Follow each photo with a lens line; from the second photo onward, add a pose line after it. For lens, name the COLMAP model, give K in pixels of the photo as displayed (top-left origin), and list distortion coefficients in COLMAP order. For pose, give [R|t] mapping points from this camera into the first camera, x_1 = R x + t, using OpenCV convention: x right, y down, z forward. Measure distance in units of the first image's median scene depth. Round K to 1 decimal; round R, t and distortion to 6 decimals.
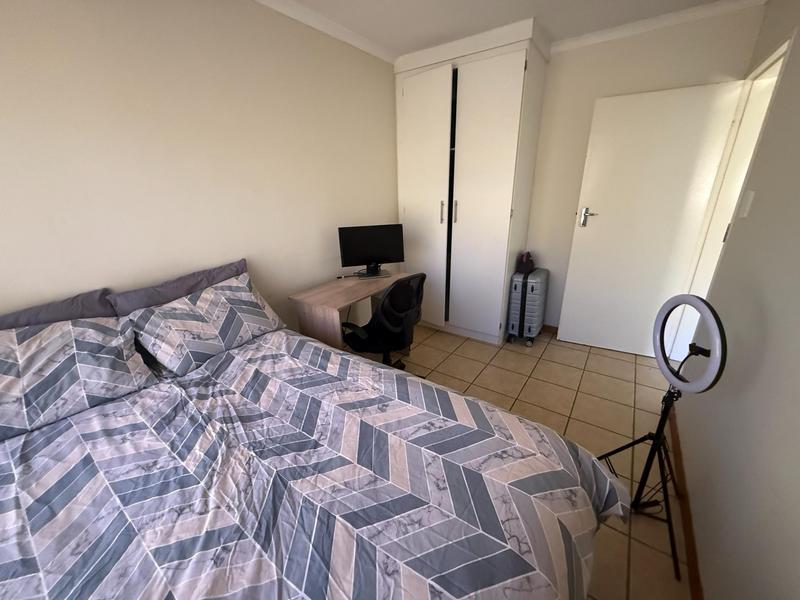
lens RADIAL K [[319.8, 0, 400.0], [0, 319.8, 300.0], [0, 0, 1]] dist [0.001077, 0.000261]
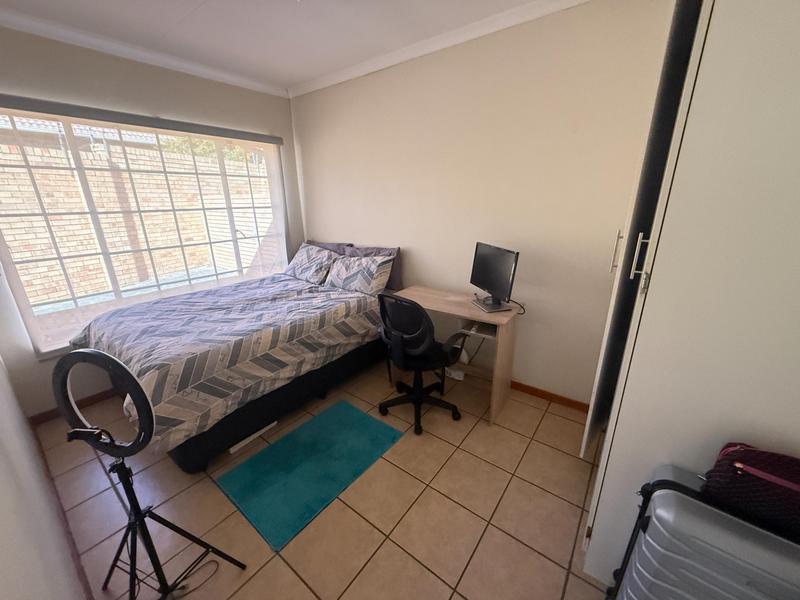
lens RADIAL K [[319.8, 0, 400.0], [0, 319.8, 300.0], [0, 0, 1]] dist [0.001077, 0.000261]
pose [[-0.041185, 0.320287, -0.946425, 1.172205], [-0.326402, 0.890946, 0.315717, -0.461212], [0.944333, 0.321918, 0.067848, 1.209469]]
